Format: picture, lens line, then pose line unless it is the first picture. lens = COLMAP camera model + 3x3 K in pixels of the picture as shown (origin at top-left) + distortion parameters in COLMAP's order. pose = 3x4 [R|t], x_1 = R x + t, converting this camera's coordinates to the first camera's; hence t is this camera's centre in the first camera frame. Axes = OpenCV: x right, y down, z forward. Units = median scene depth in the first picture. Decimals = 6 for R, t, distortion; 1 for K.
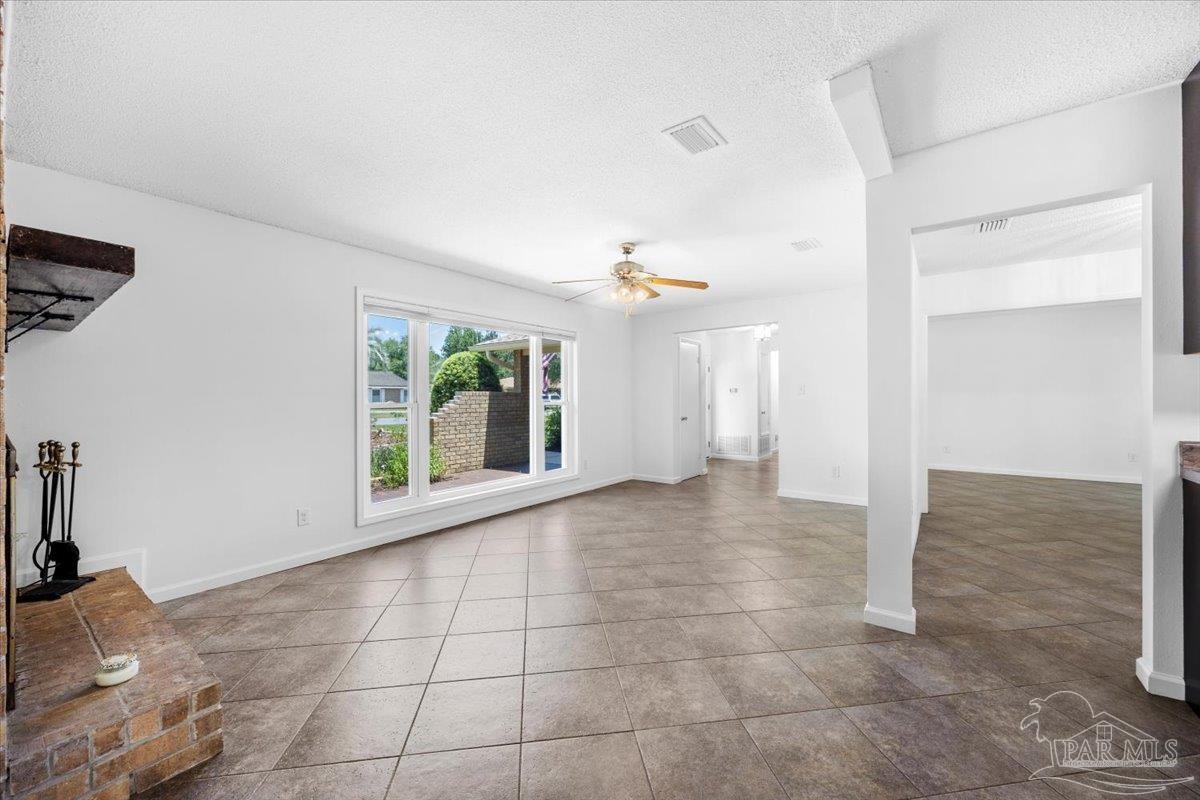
lens RADIAL K [[468.1, 0, 600.0], [0, 468.1, 400.0], [0, 0, 1]] dist [-0.000641, 0.000011]
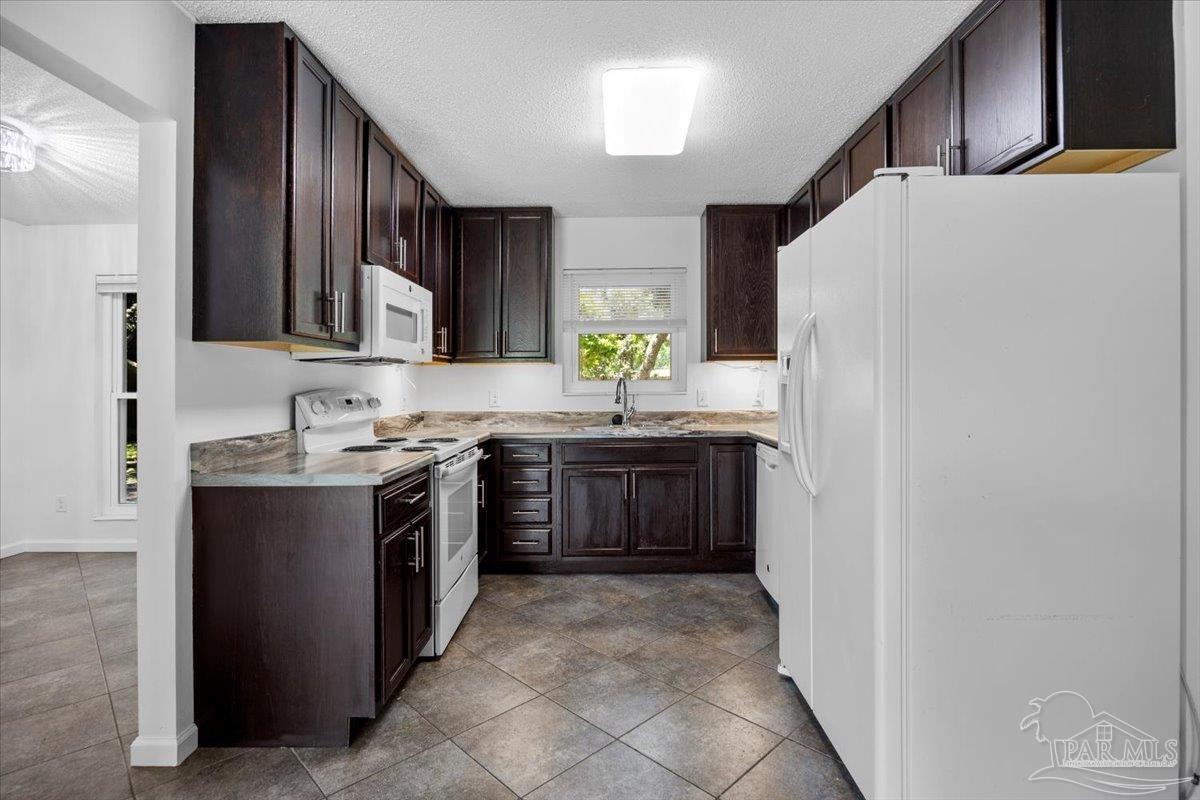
lens RADIAL K [[586.0, 0, 600.0], [0, 586.0, 387.7], [0, 0, 1]] dist [-0.017301, 0.000046]
pose [[-0.590078, 0.007940, 0.807307, -0.025807], [0.013147, 0.999914, -0.000225, -0.001522], [-0.807239, 0.010481, -0.590132, 0.705126]]
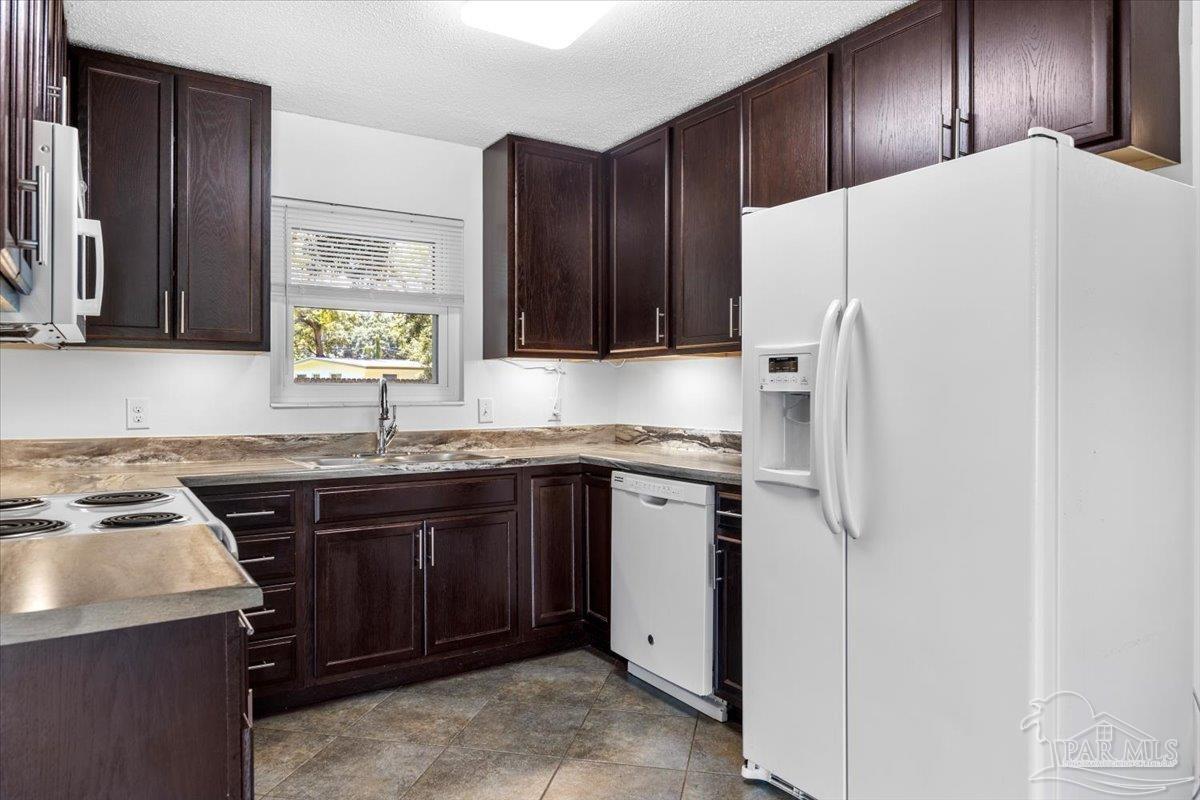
lens RADIAL K [[773.5, 0, 600.0], [0, 773.5, 400.0], [0, 0, 1]] dist [-0.000333, -0.000141]
pose [[-0.940440, 0.002279, 0.339951, 0.390720], [0.006502, 0.999915, 0.011284, -0.005221], [-0.339896, 0.012822, -0.940375, 0.844335]]
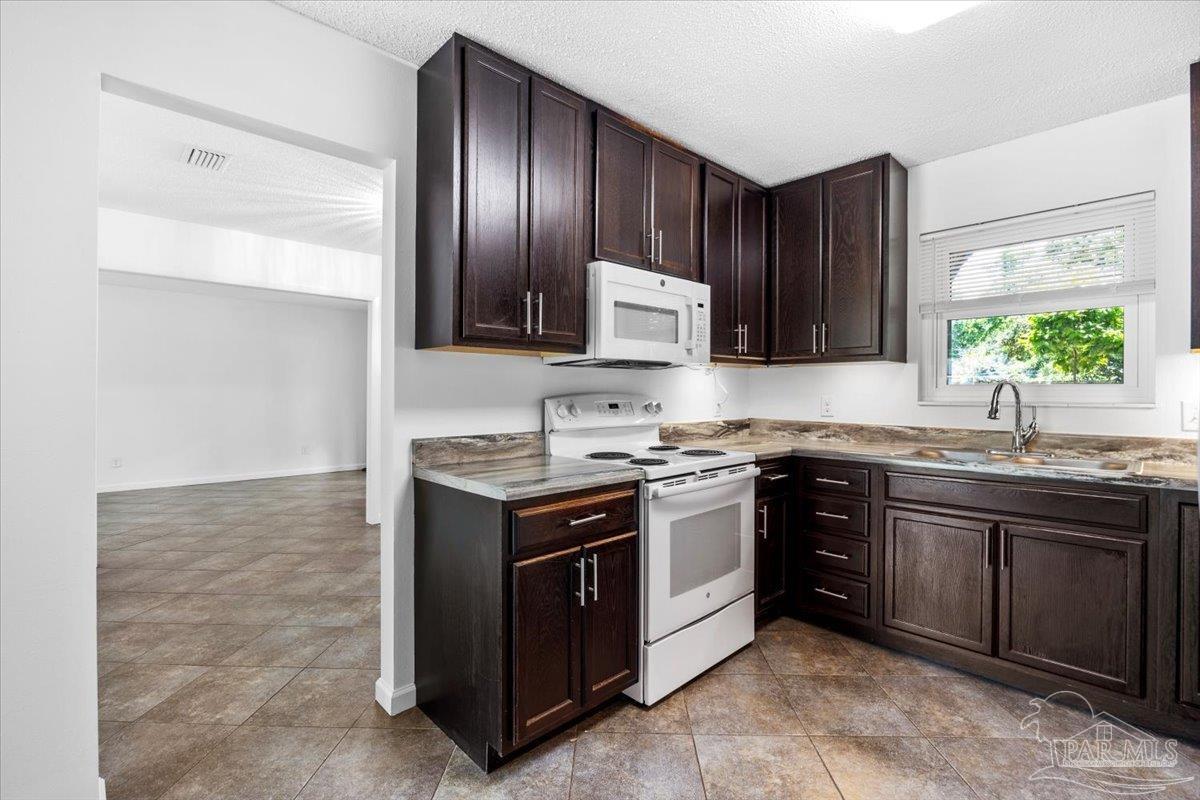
lens RADIAL K [[534.2, 0, 600.6], [0, 534.2, 391.9], [0, 0, 1]] dist [-0.015082, -0.000152]
pose [[0.171462, 0.005647, 0.985175, 0.155469], [-0.000386, 0.999984, -0.005665, -0.002149], [-0.985191, 0.000591, 0.171461, 0.297205]]
